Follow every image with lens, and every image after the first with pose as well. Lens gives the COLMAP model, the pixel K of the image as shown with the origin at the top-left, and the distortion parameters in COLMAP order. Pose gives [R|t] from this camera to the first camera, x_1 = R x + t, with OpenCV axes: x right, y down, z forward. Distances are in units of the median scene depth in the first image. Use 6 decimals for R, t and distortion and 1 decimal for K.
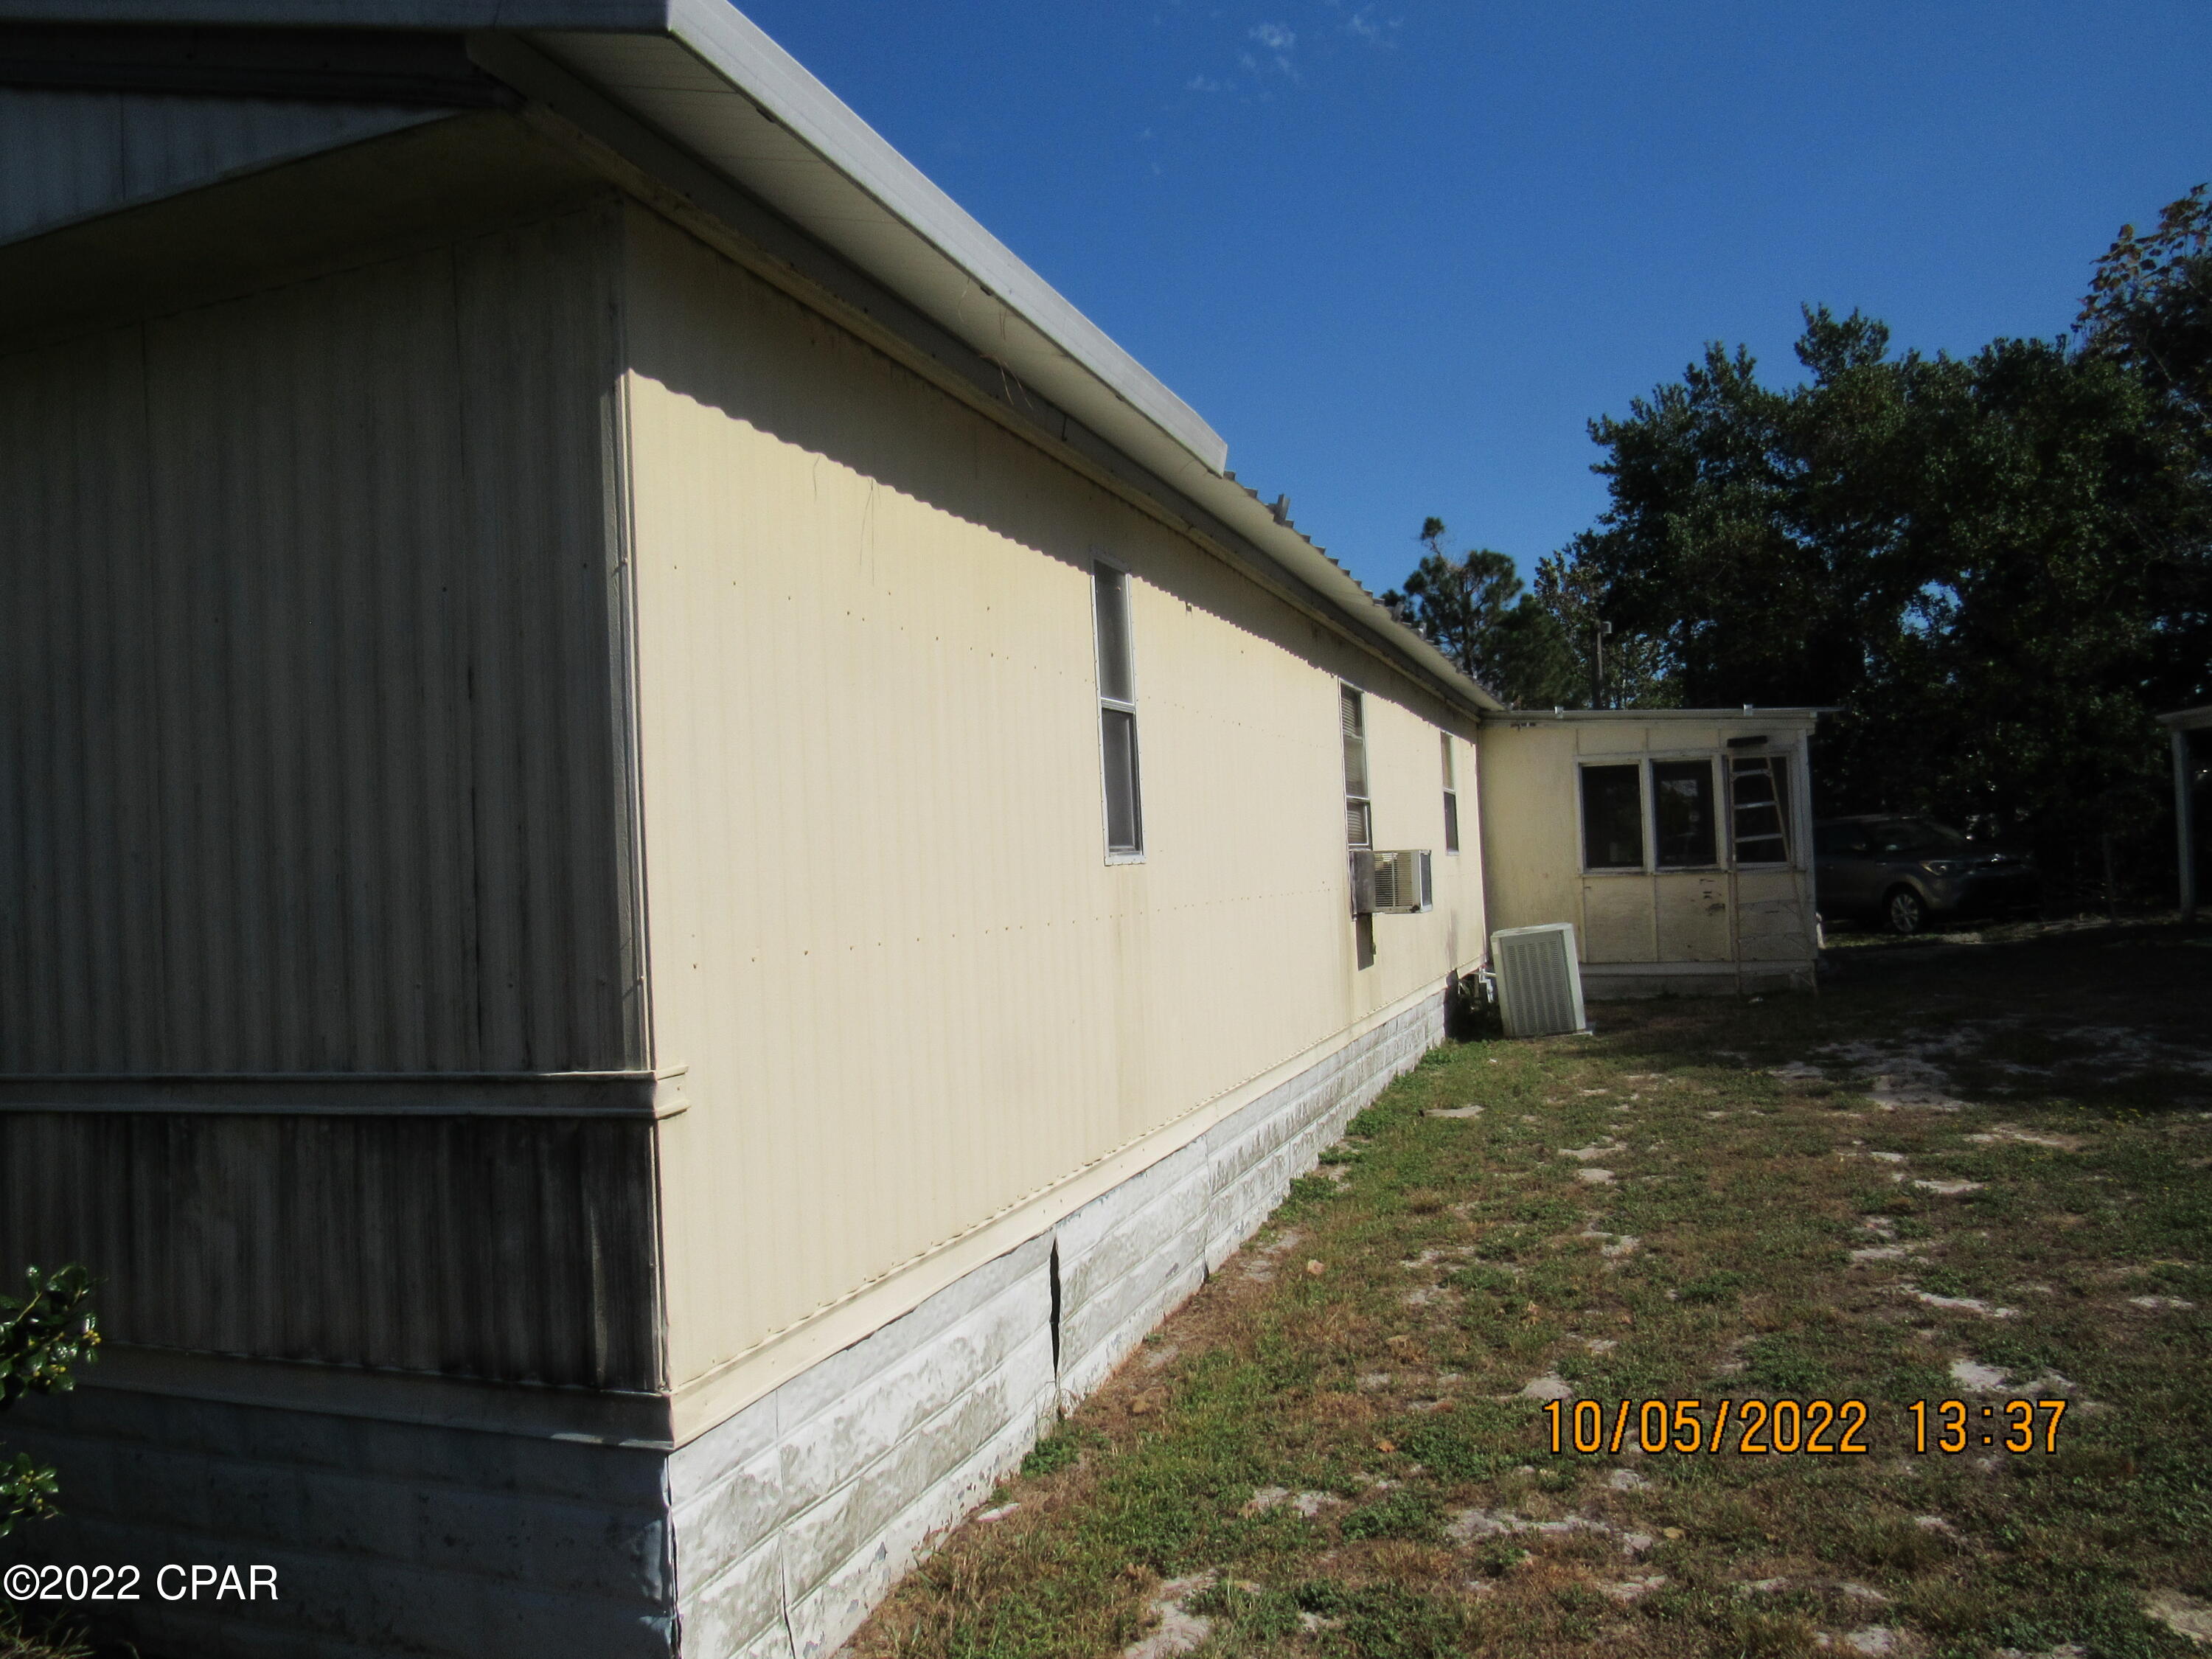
lens RADIAL K [[1591.8, 0, 1099.0], [0, 1591.8, 849.4], [0, 0, 1]] dist [-0.041706, 0.036031]
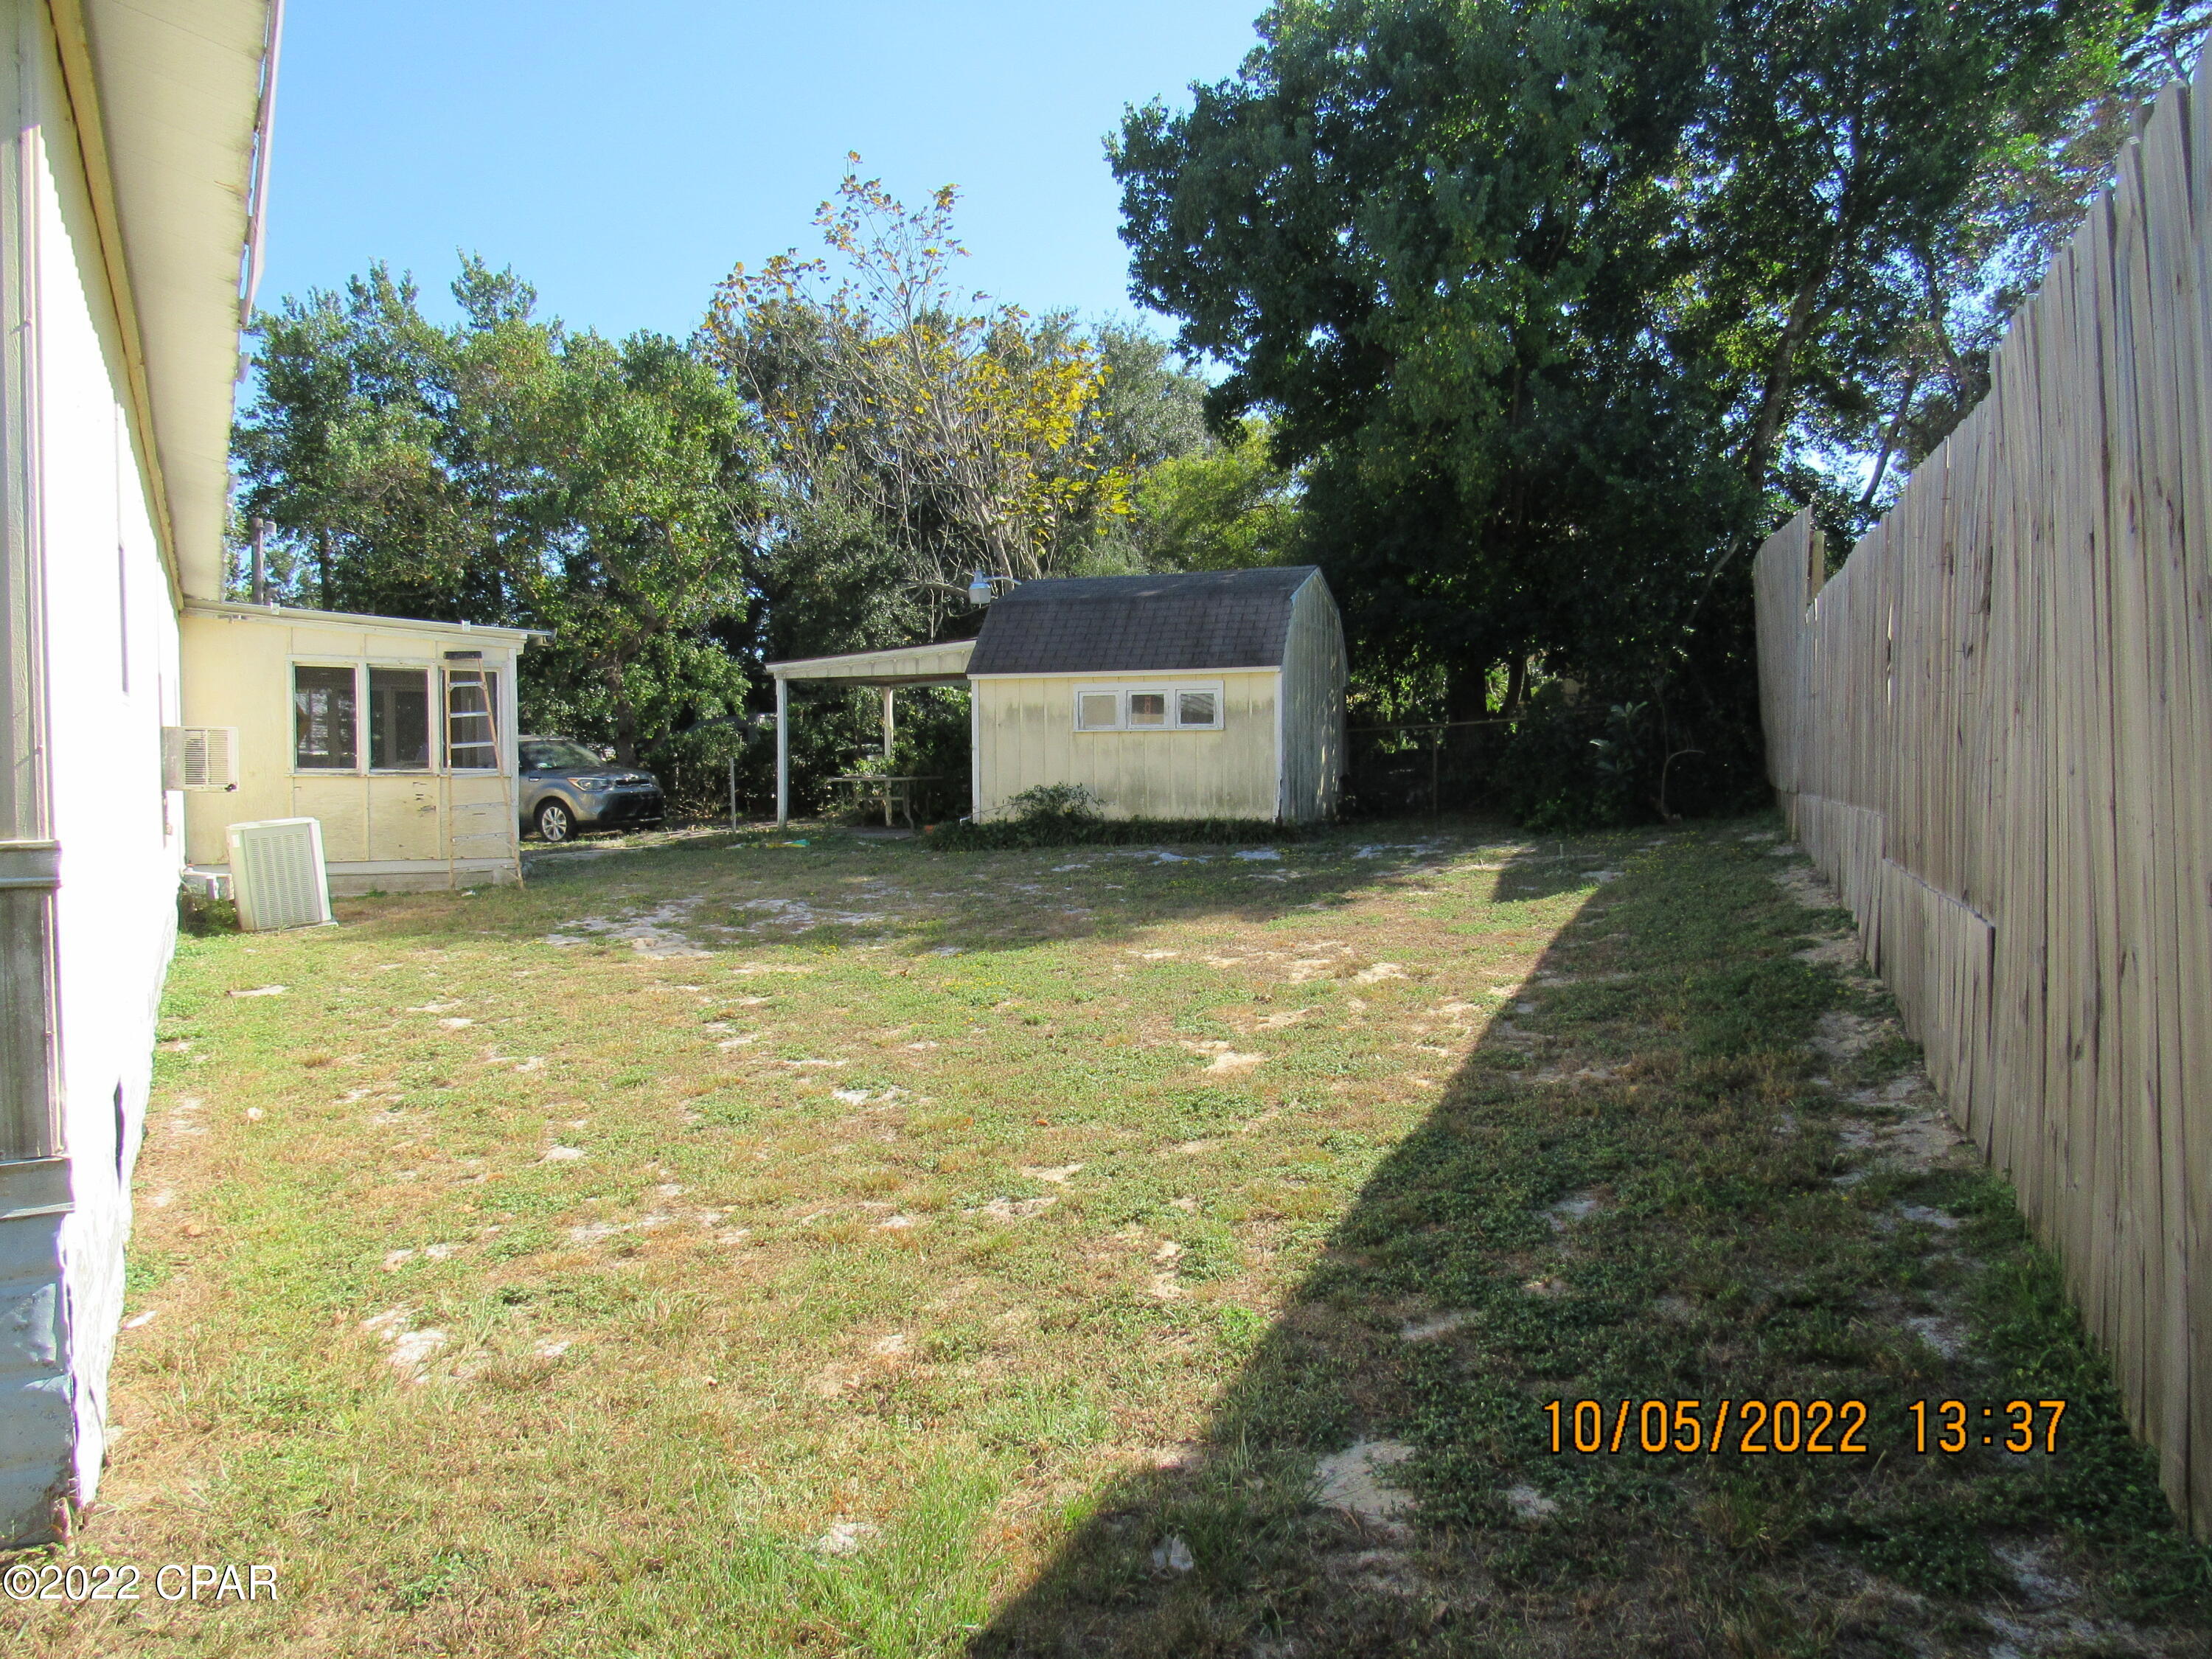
lens RADIAL K [[1591.8, 0, 1099.0], [0, 1591.8, 849.4], [0, 0, 1]] dist [-0.041706, 0.036031]
pose [[0.647856, 0.002800, 0.761758, -0.099540], [-0.035378, 0.999025, 0.026416, 0.015630], [-0.760941, -0.044063, 0.647323, -0.024860]]
